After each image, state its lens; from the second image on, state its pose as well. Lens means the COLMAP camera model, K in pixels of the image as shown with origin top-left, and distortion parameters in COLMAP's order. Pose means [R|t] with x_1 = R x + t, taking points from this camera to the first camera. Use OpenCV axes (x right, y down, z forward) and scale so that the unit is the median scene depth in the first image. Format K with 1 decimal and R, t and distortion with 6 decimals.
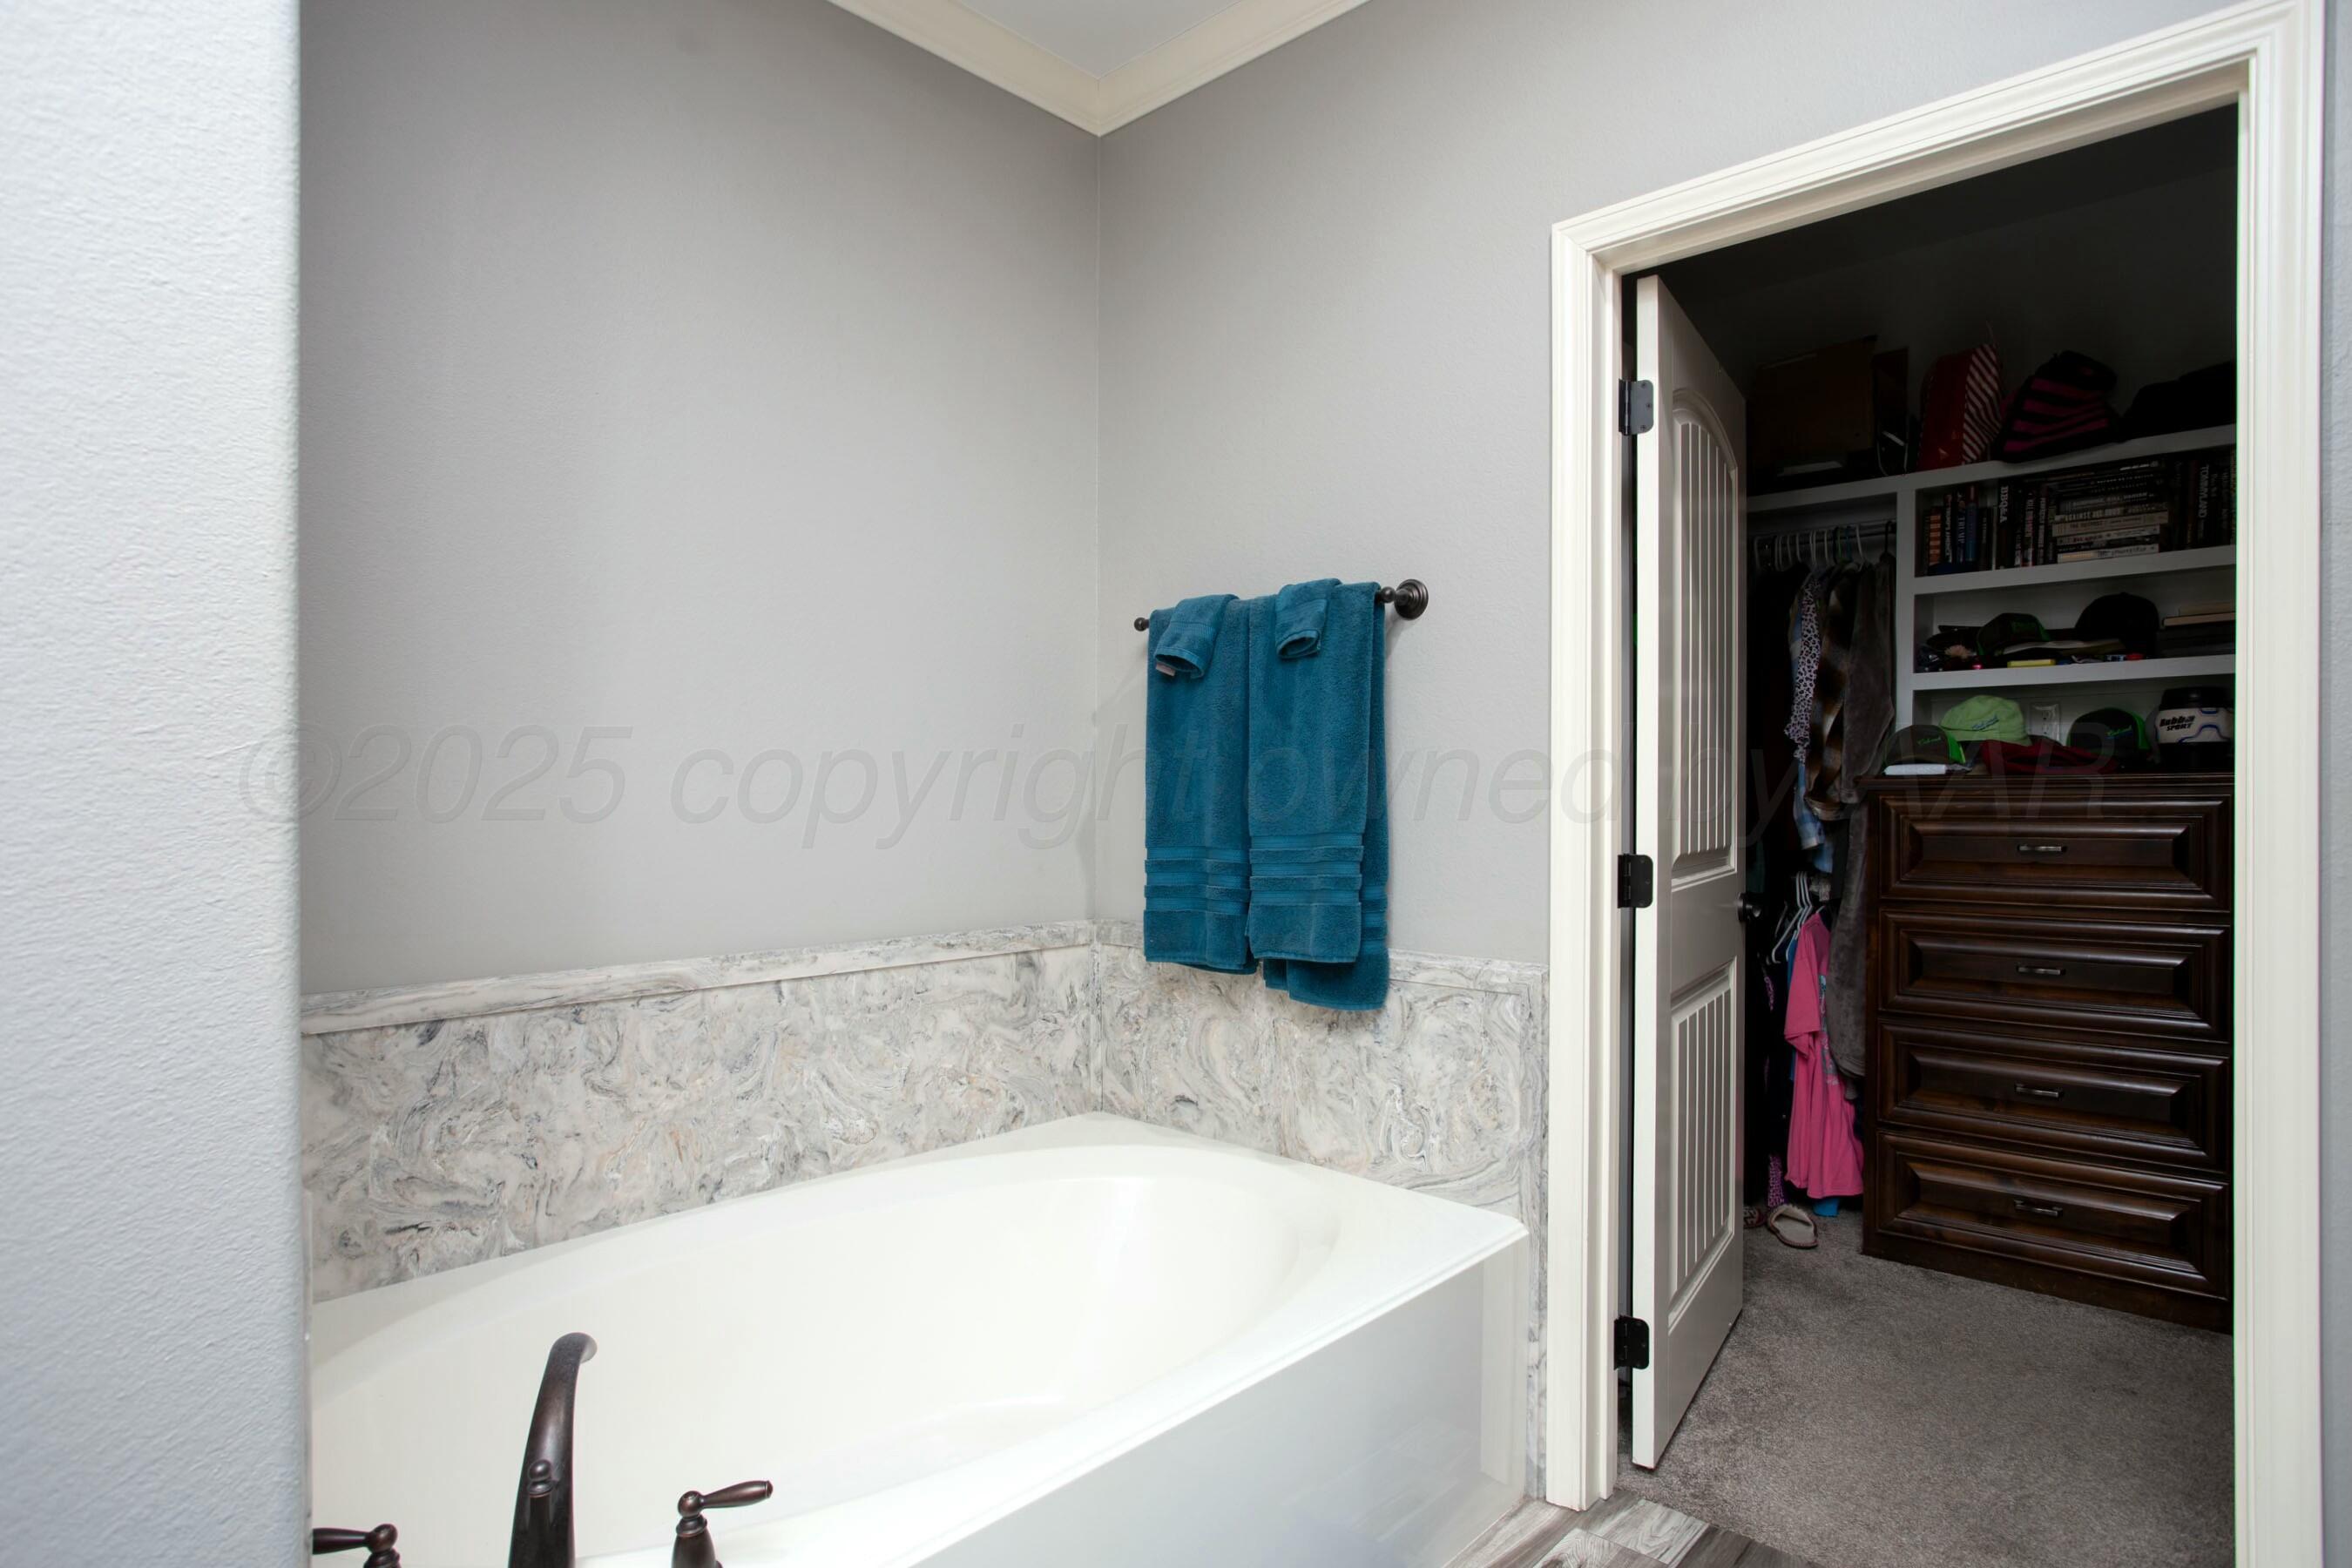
lens RADIAL K [[1236.9, 0, 1174.6], [0, 1236.9, 789.9], [0, 0, 1]] dist [-0.081385, 0.054350]
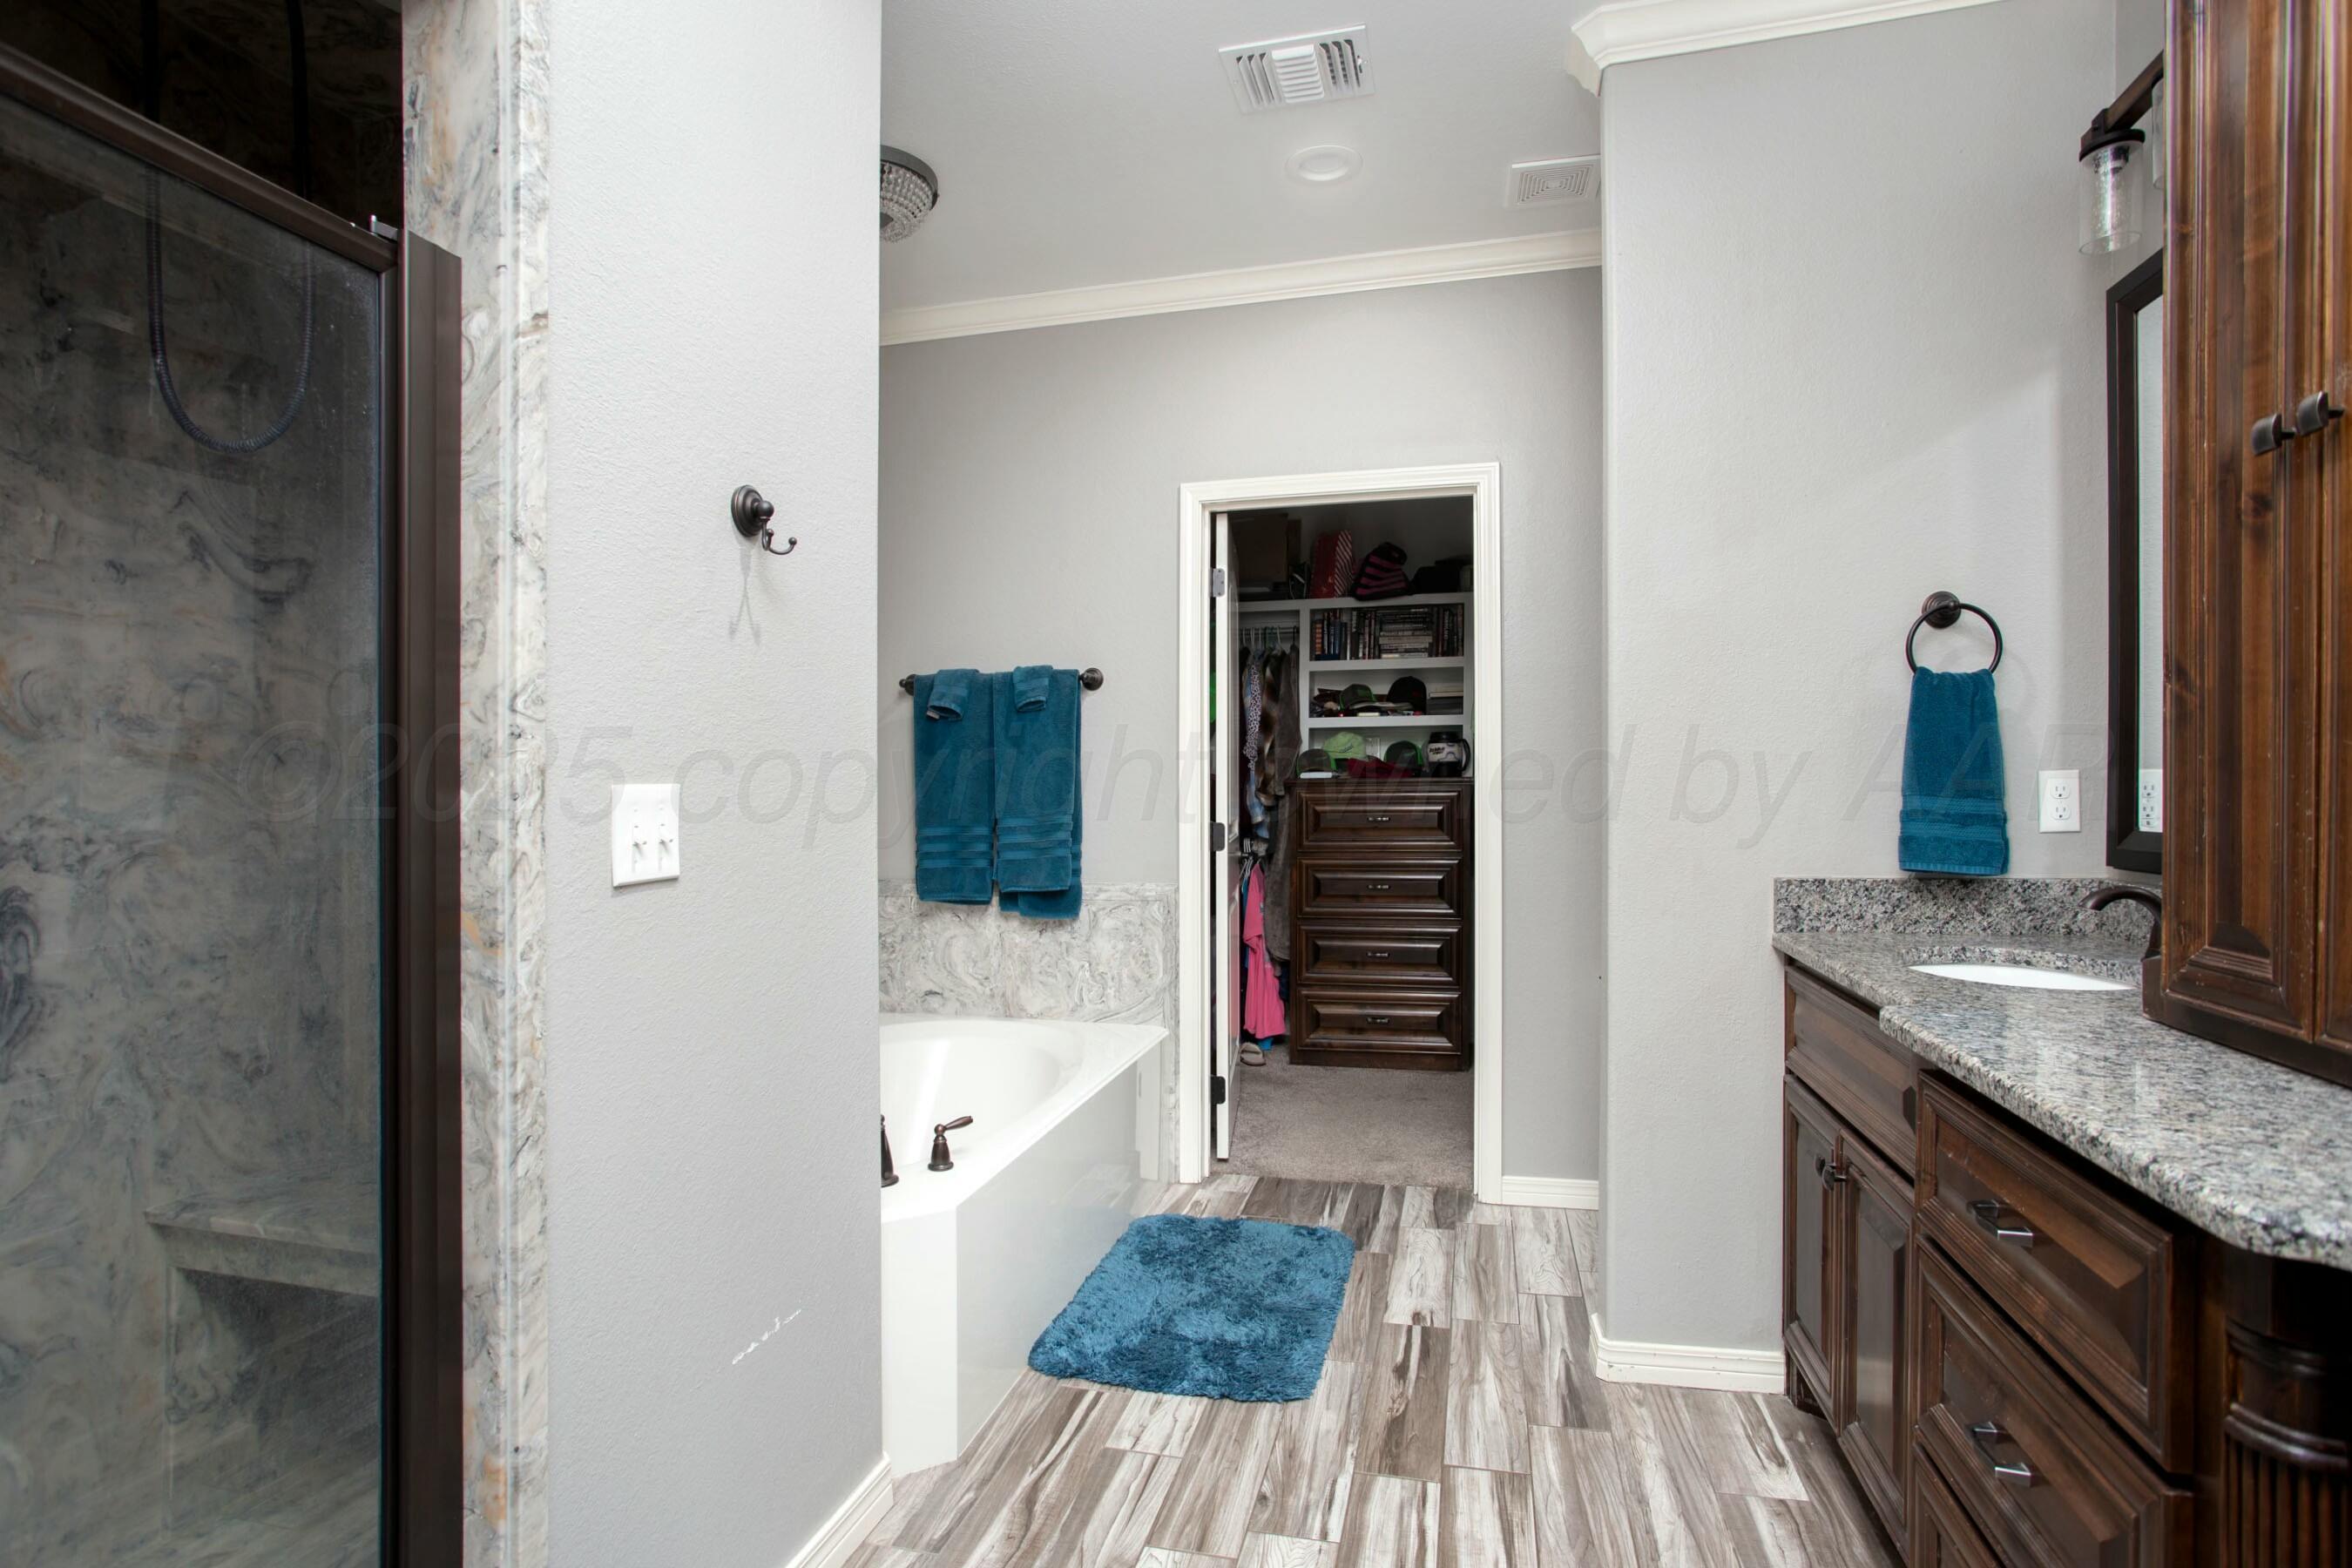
lens RADIAL K [[1149.6, 0, 1176.0], [0, 1149.6, 784.0], [0, 0, 1]] dist [-0.037055, 0.000302]
pose [[0.876177, -0.007168, 0.481935, -0.419532], [0.010124, 0.999943, -0.003533, -0.000574], [-0.481882, 0.007974, 0.876200, -0.407240]]
